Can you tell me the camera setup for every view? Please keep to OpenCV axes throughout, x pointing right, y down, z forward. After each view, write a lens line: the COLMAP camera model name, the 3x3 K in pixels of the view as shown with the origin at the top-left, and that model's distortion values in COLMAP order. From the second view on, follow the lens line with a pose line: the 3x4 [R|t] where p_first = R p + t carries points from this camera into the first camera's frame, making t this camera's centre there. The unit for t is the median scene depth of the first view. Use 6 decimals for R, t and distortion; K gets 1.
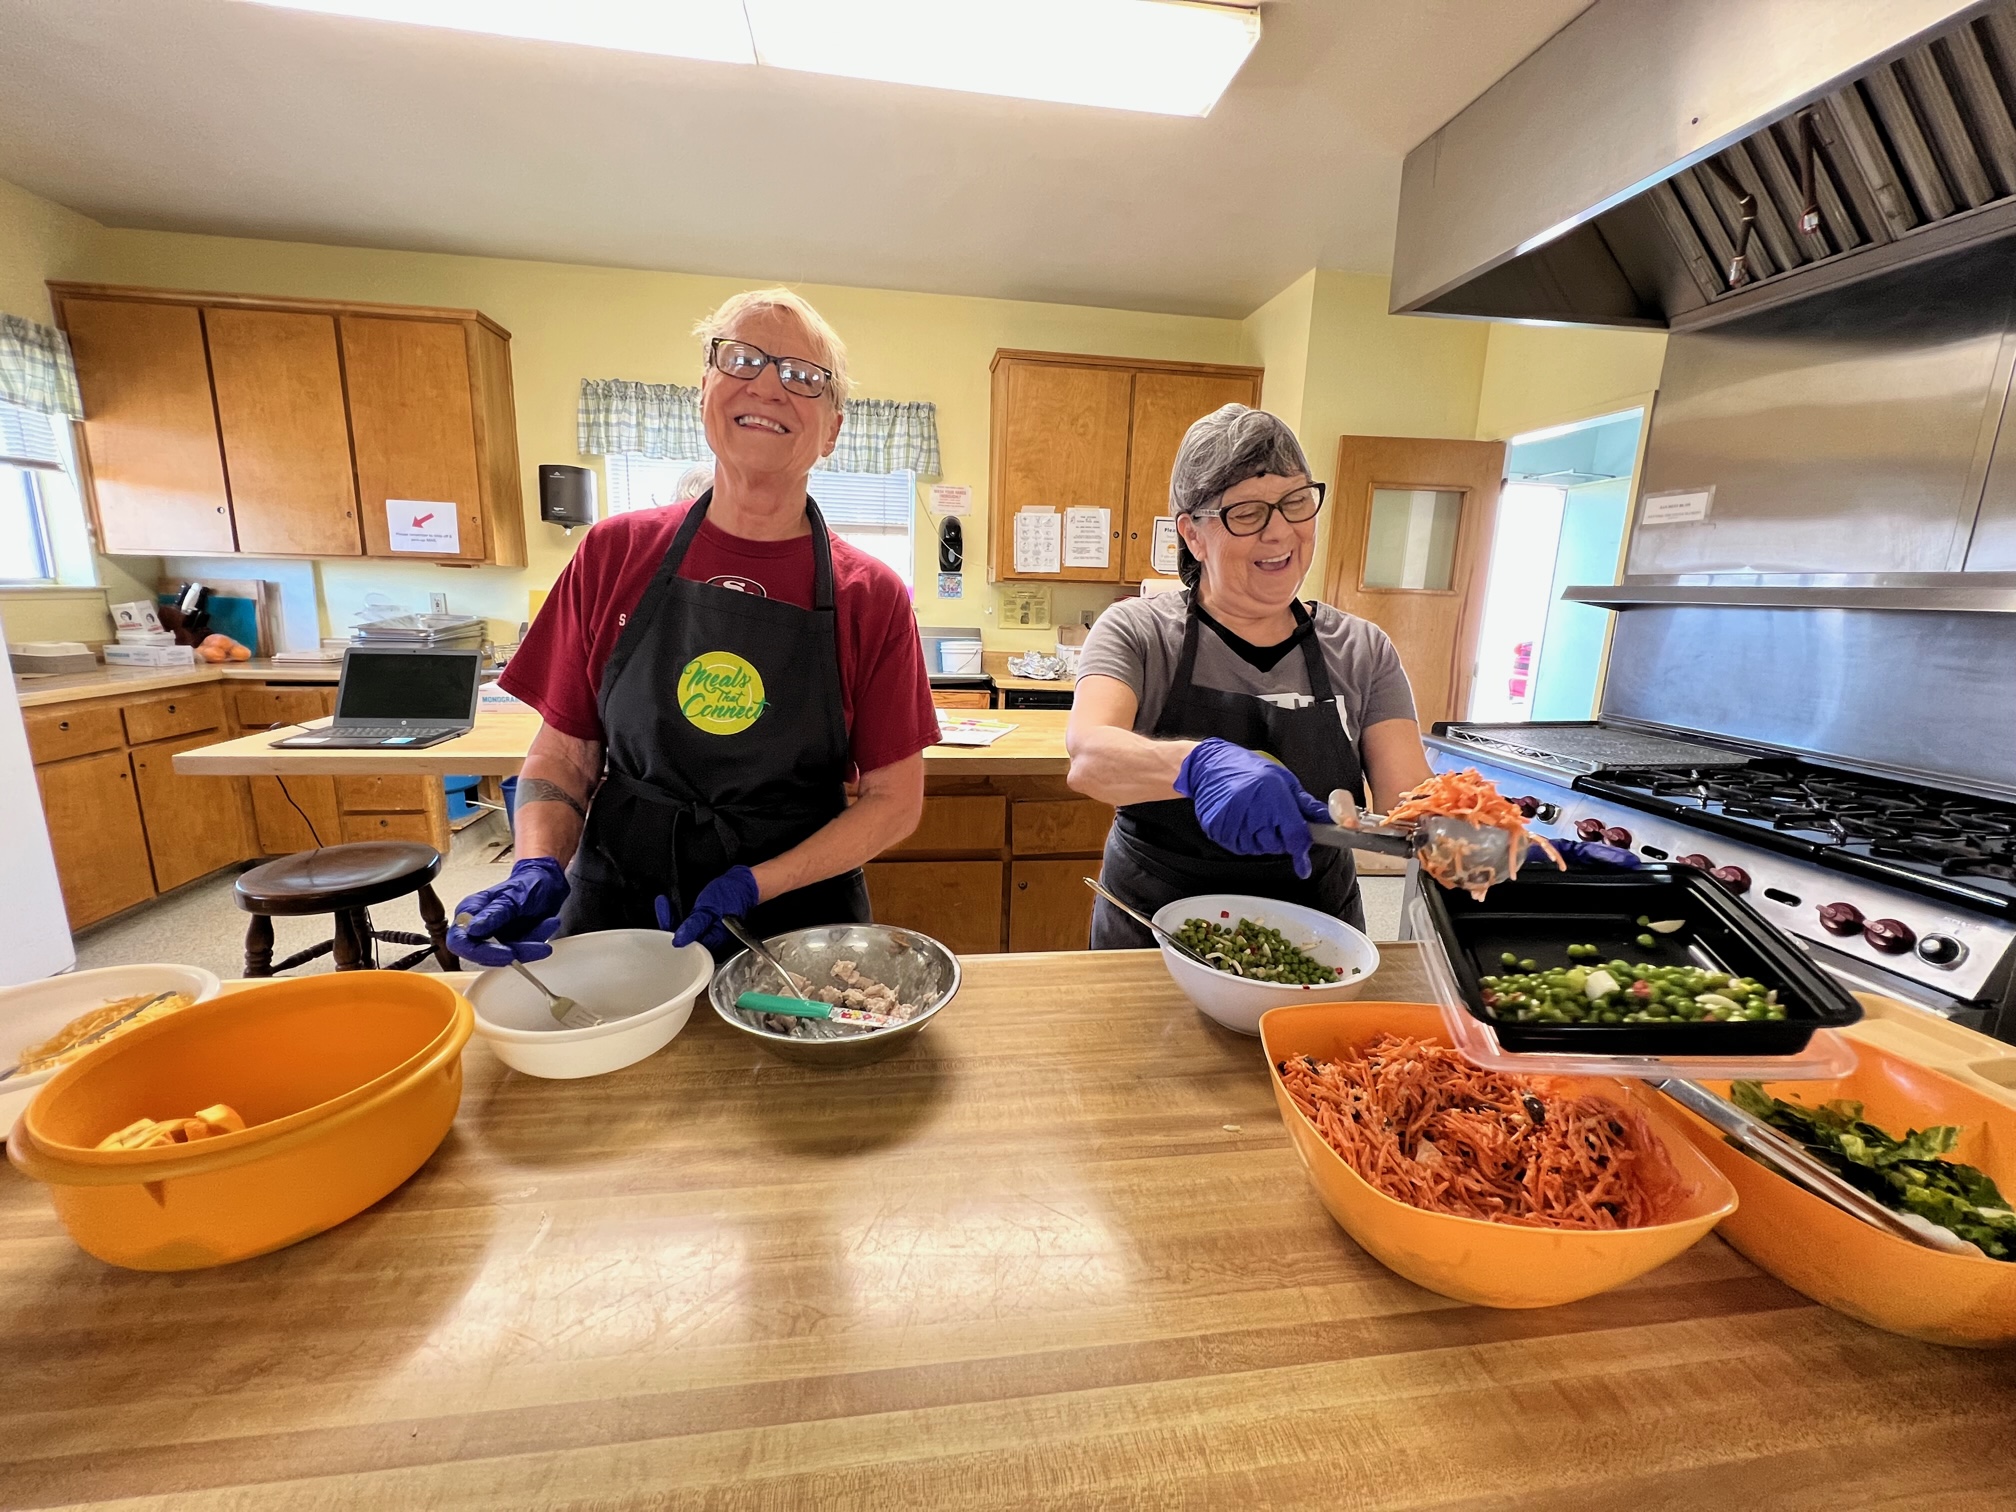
lens RADIAL K [[820.8, 0, 1008.0], [0, 820.8, 756.0], [0, 0, 1]] dist [-0.002485, -0.000295]
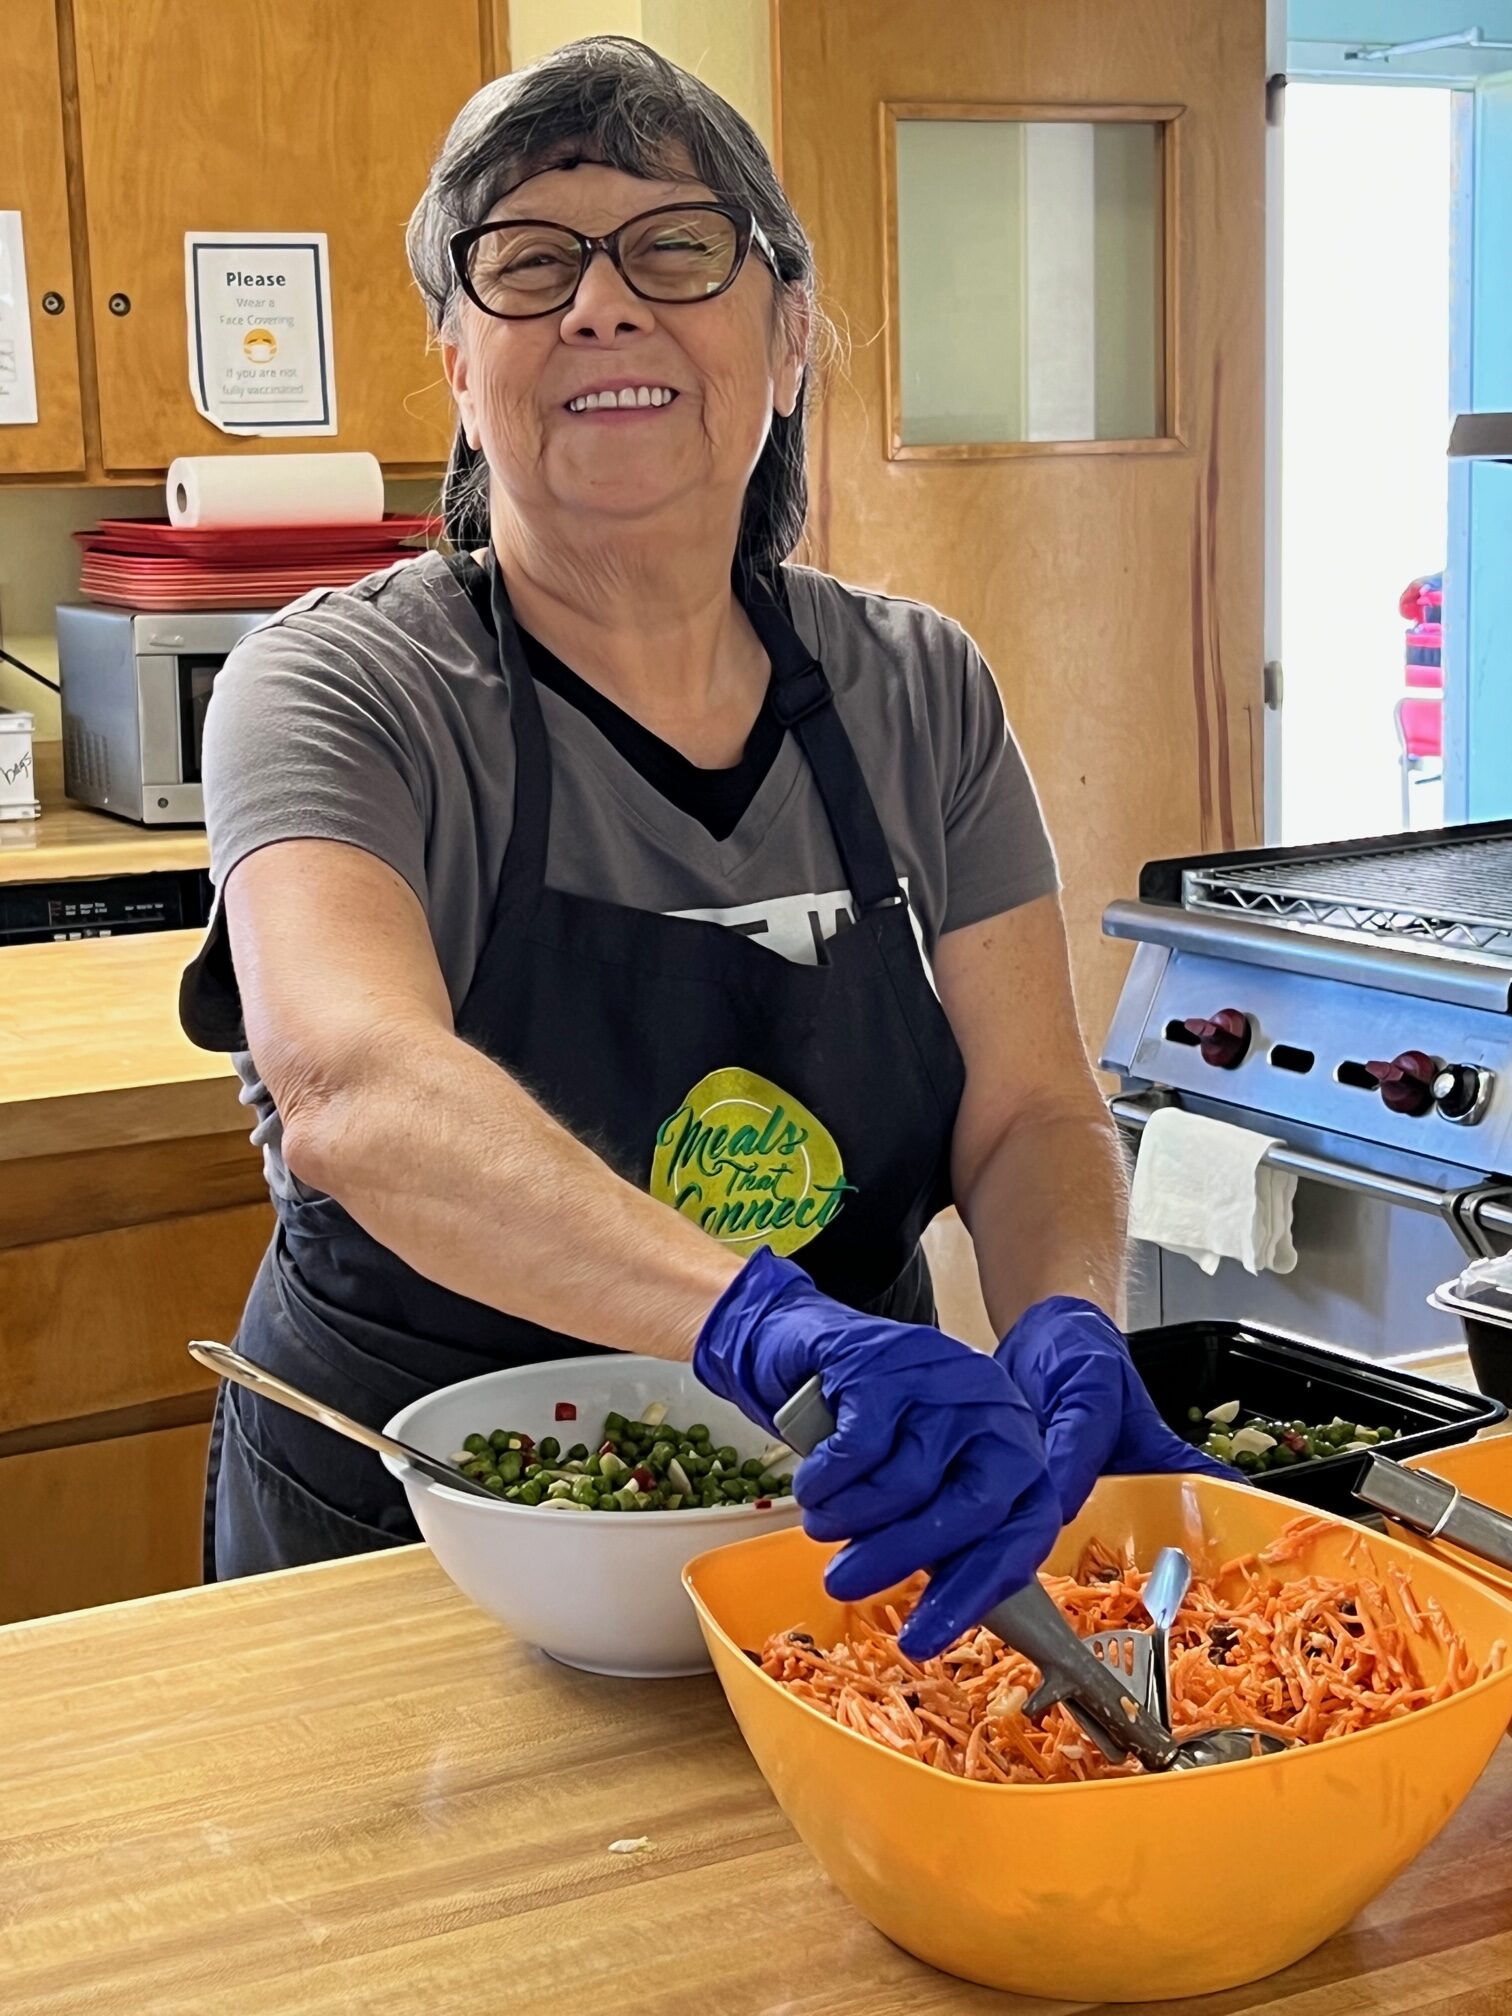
lens RADIAL K [[3242.0, 0, 756.0], [0, 3242.0, 1008.0], [0, 0, 1]] dist [0.147525, -0.051831]
pose [[0.940408, -0.112176, 0.321014, -0.072459], [0.122879, 0.992334, -0.013209, 0.025663], [-0.317071, 0.051868, 0.946982, -0.292221]]
